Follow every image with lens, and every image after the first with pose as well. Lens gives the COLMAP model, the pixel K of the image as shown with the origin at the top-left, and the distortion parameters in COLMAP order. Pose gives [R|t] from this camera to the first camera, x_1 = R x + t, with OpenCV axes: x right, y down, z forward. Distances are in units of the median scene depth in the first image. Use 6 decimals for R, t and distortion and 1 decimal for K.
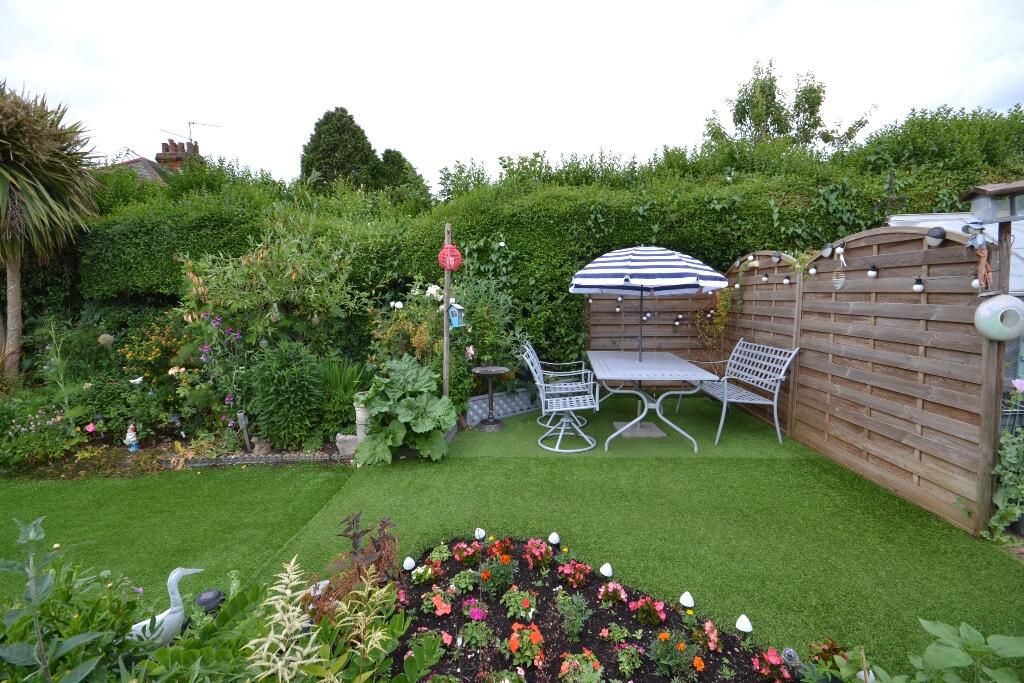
lens RADIAL K [[455.2, 0, 510.5], [0, 455.2, 339.1], [0, 0, 1]] dist [0.002140, -0.005713]
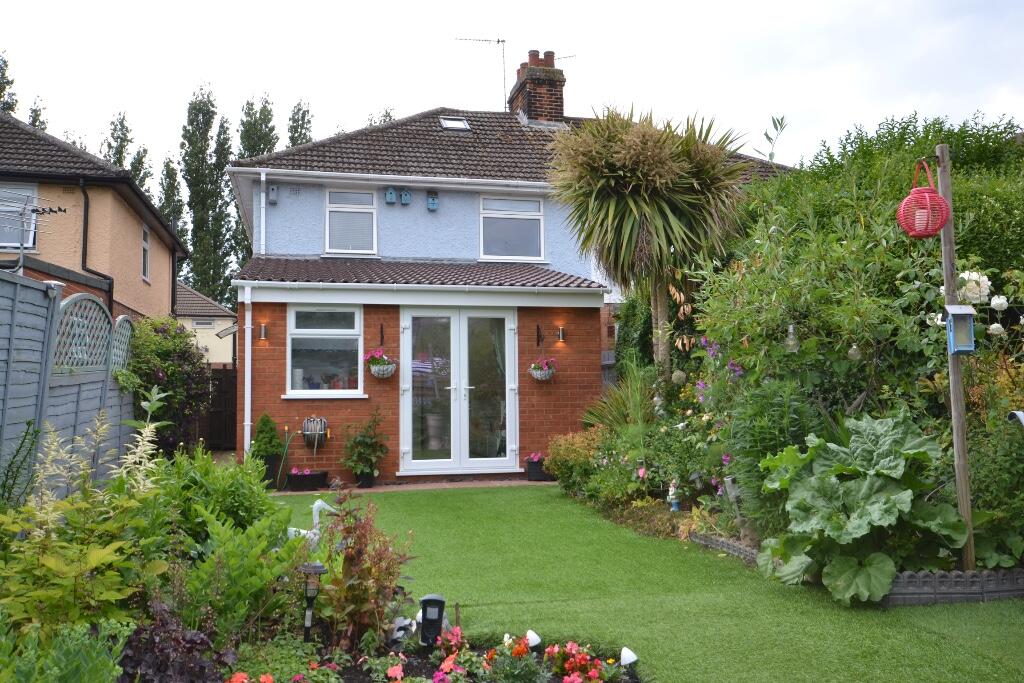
lens RADIAL K [[853.8, 0, 515.0], [0, 853.8, 344.1], [0, 0, 1]] dist [-0.004780, 0.066134]
pose [[0.232458, -0.031685, -0.972090, 0.495102], [-0.092334, 0.994236, -0.054487, 0.043020], [0.968214, 0.102423, 0.228193, 0.268347]]
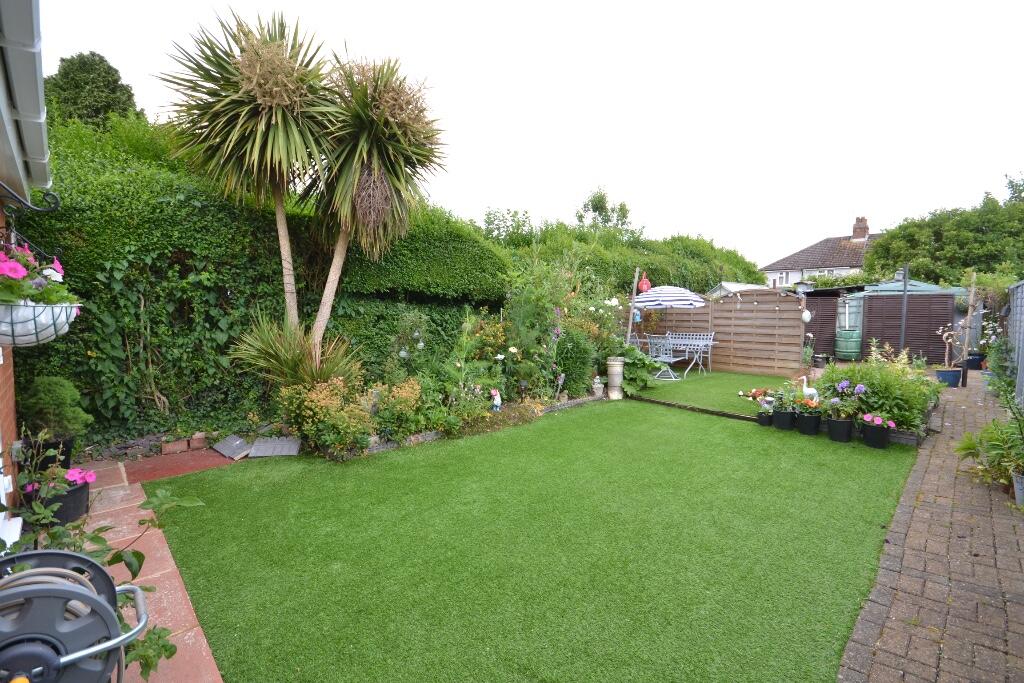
lens RADIAL K [[455.2, 0, 505.5], [0, 455.2, 341.1], [0, 0, 1]] dist [0.002140, -0.005713]
pose [[0.740045, 0.013857, 0.672415, -1.191376], [0.022600, 0.998711, -0.045454, 0.097832], [-0.672178, 0.048834, 0.738777, -0.037590]]
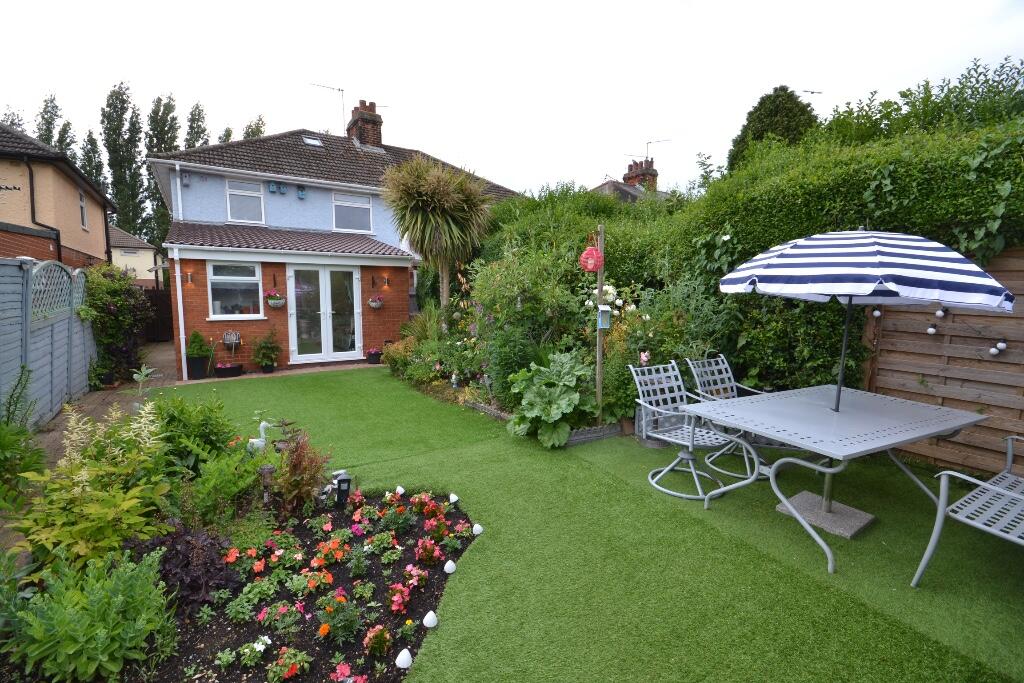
lens RADIAL K [[455.2, 0, 512.6], [0, 455.2, 340.6], [0, 0, 1]] dist [0.002140, -0.005713]
pose [[0.551480, 0.116398, -0.826028, 0.461893], [-0.102542, 0.992167, 0.071350, -0.040171], [0.827862, 0.045354, 0.559095, 0.215914]]
